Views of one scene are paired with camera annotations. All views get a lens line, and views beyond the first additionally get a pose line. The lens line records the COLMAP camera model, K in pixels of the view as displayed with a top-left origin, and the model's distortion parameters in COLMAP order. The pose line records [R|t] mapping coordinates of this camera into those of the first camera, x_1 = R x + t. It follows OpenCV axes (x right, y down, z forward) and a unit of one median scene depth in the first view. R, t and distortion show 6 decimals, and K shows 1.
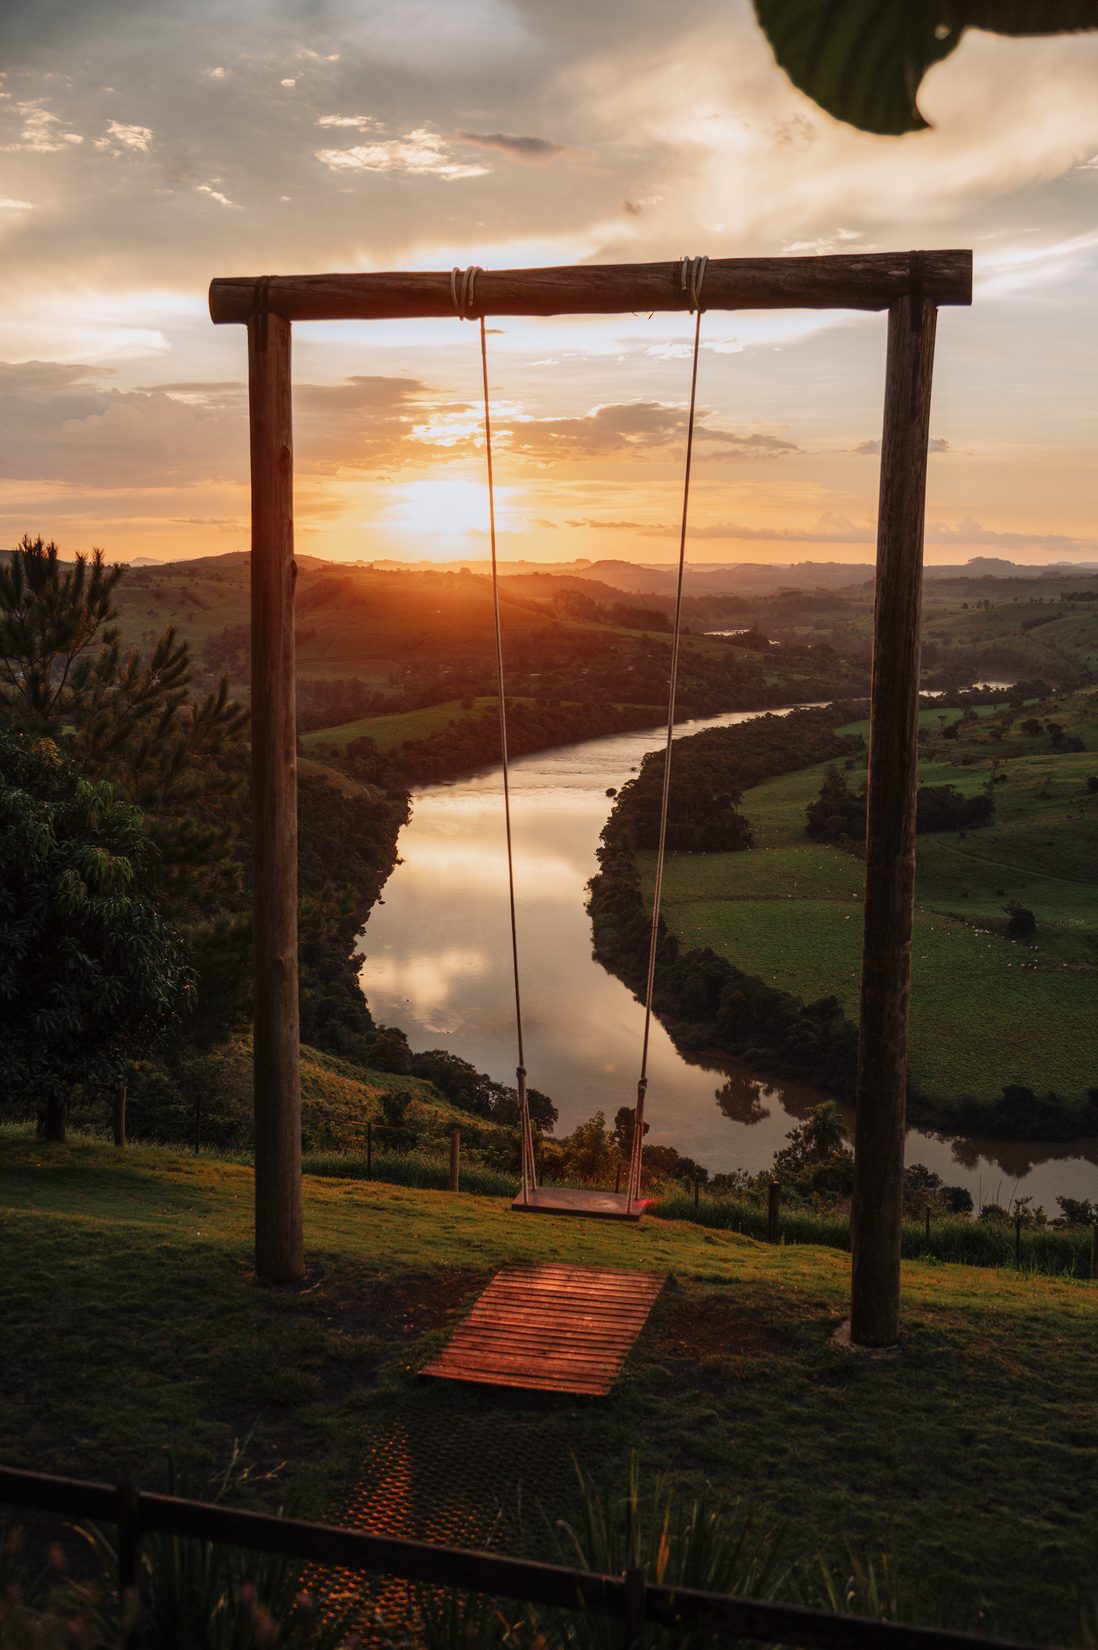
lens RADIAL K [[1339.0, 0, 549.3], [0, 1339.0, 801.4], [0, 0, 1]] dist [-0.000797, 0.012573]
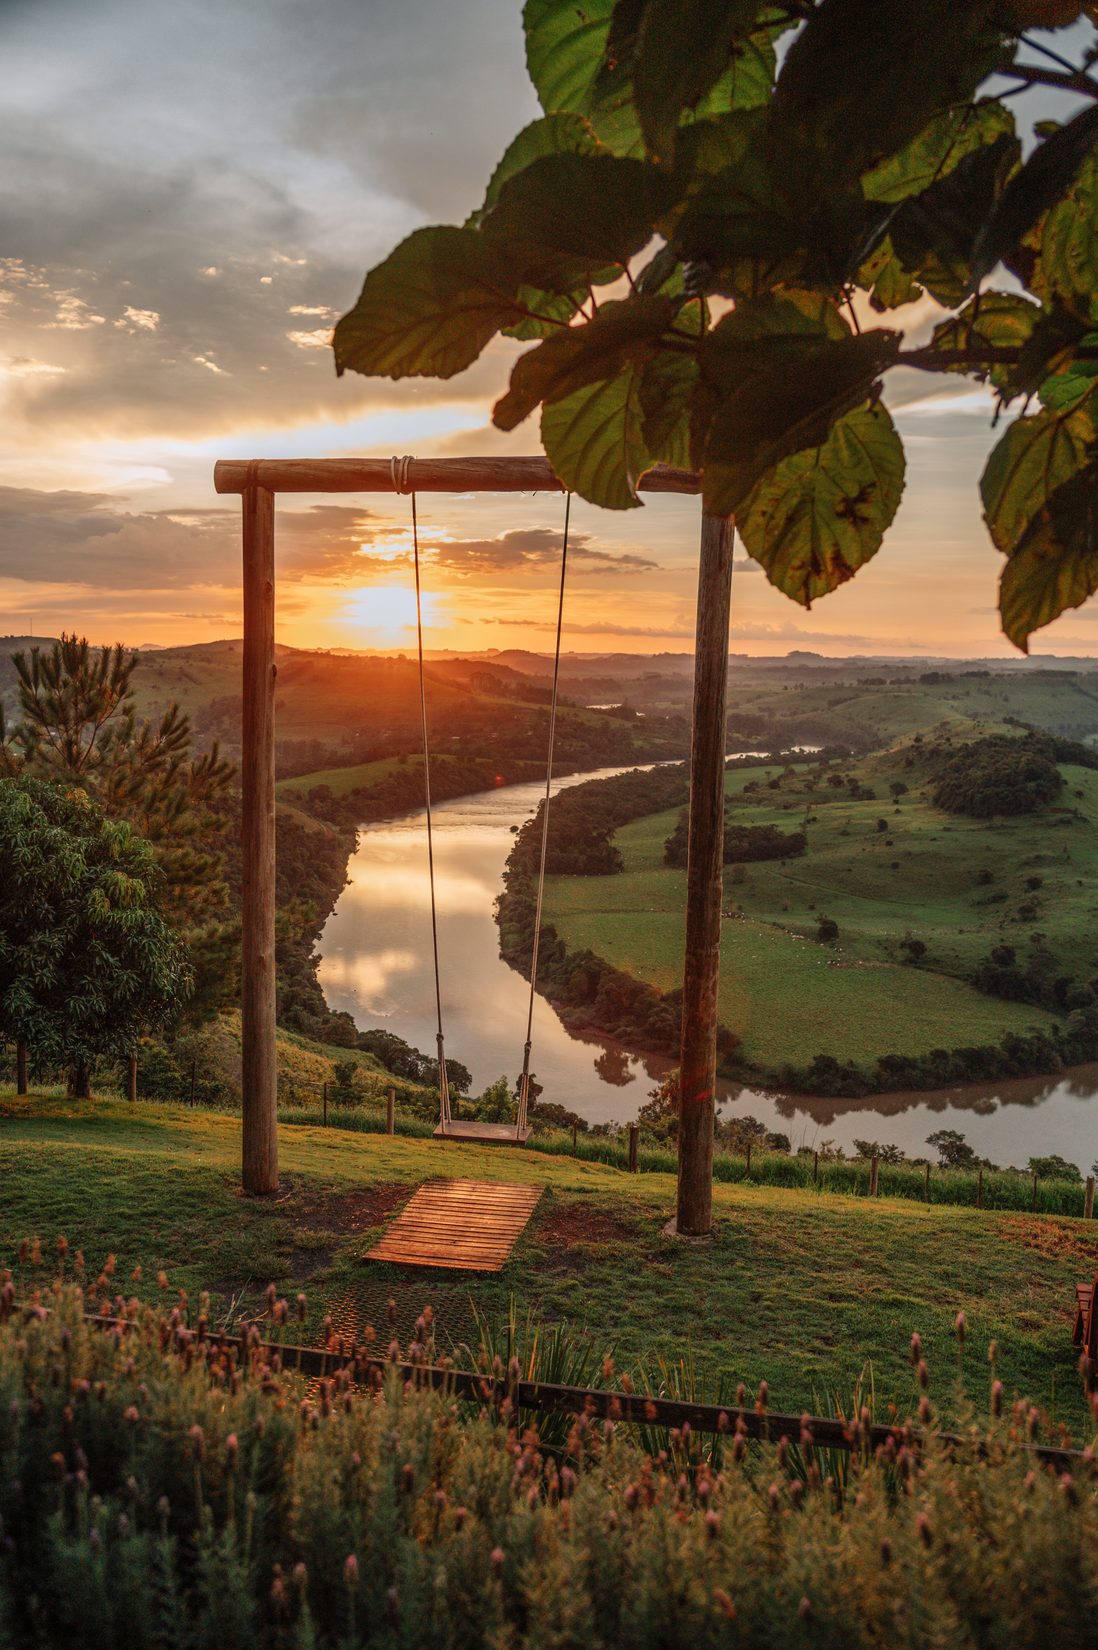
lens RADIAL K [[1339.0, 0, 549.3], [0, 1339.0, 801.4], [0, 0, 1]] dist [-0.000797, 0.012573]
pose [[0.999096, 0.004626, 0.042248, 0.025836], [-0.004286, 0.999958, -0.008132, -0.023640], [-0.042283, 0.007944, 0.999074, -0.298934]]
